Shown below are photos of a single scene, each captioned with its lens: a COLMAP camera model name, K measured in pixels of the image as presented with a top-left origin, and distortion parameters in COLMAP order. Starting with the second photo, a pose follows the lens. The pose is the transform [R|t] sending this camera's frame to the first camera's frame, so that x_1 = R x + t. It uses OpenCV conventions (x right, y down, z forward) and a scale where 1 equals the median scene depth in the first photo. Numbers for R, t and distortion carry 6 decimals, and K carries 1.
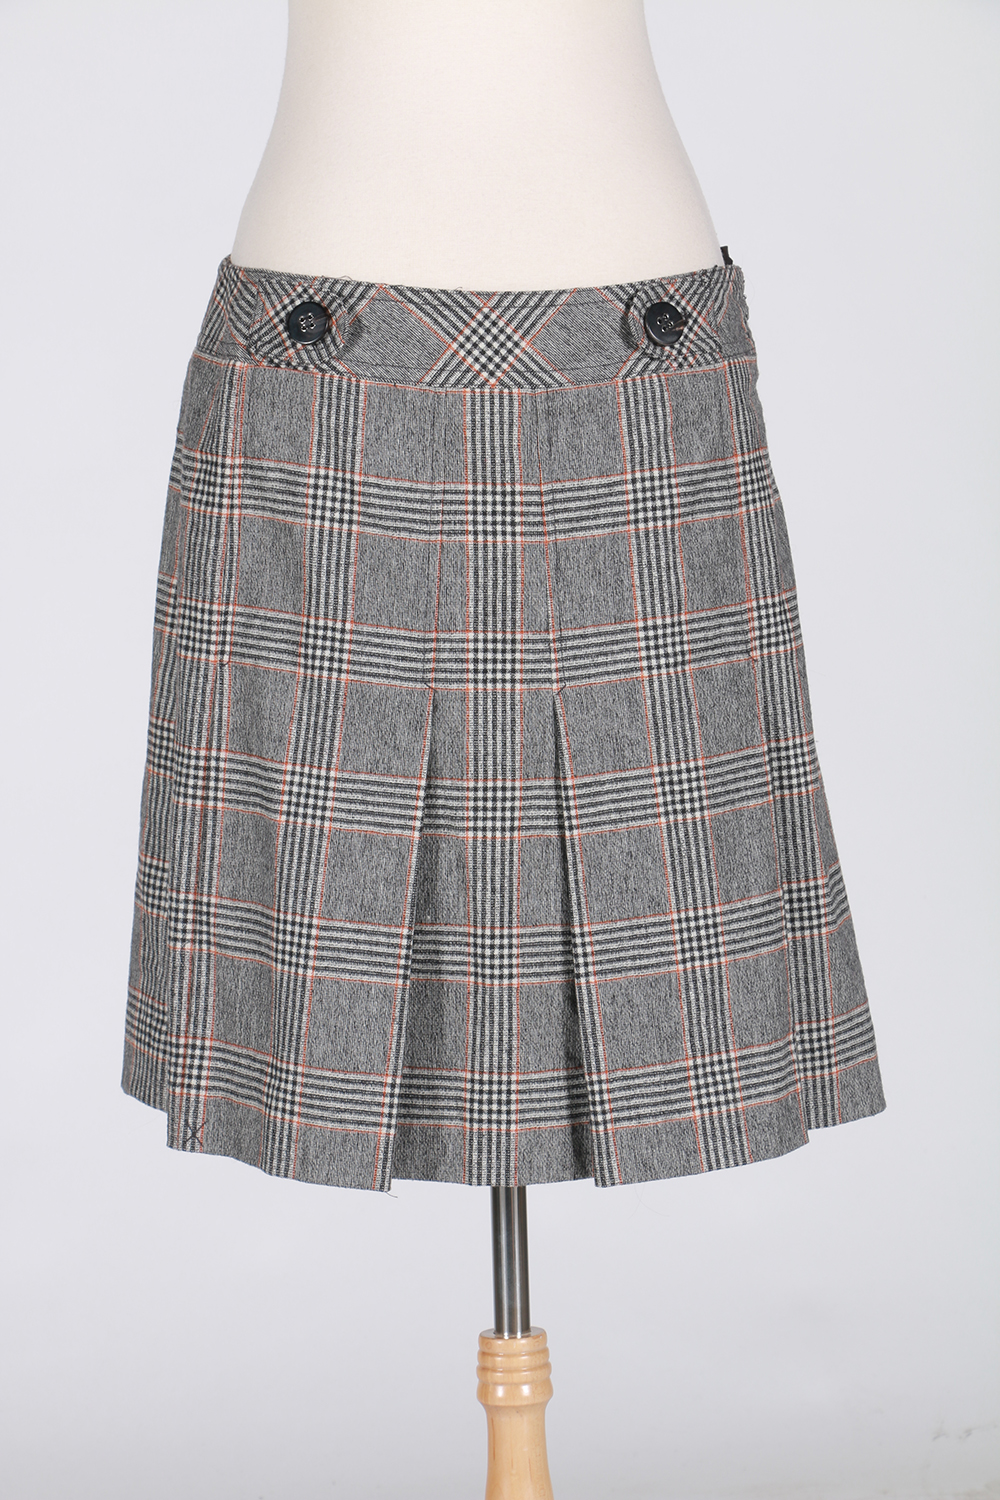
lens RADIAL K [[4530.7, 0, 500.2], [0, 4530.7, 749.5], [0, 0, 1]] dist [0.395871, 0.000000]
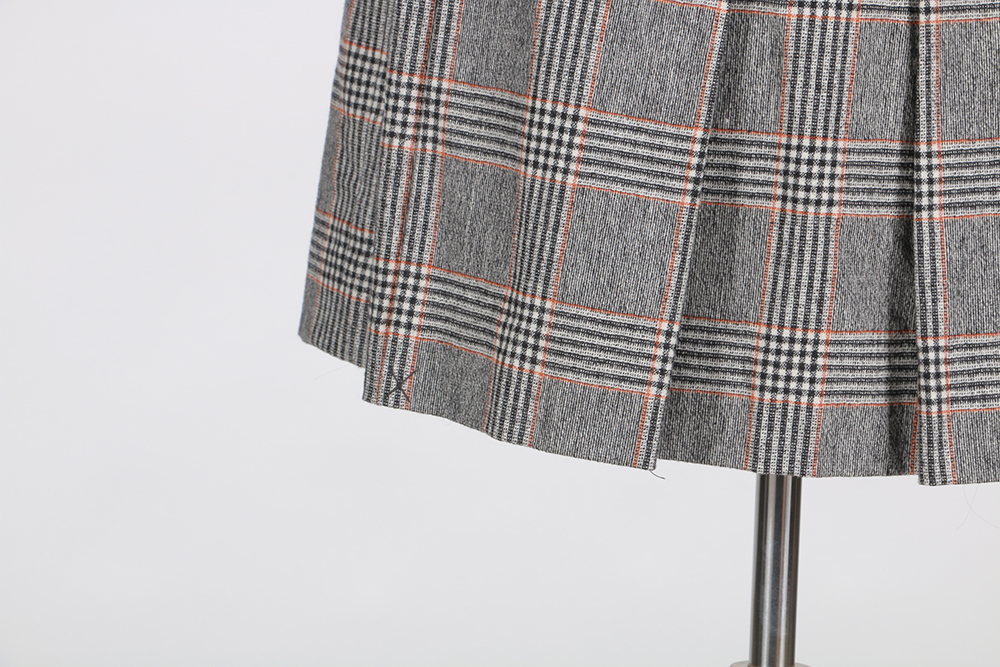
lens RADIAL K [[3348.0, 0, 499.7], [0, 3348.0, 333.5], [0, 0, 1]] dist [0.537271, 0.000000]
pose [[0.997685, 0.066745, 0.013031, -0.059214], [-0.066922, 0.997665, 0.013610, 0.067794], [-0.012092, -0.014450, 0.999822, 0.430878]]
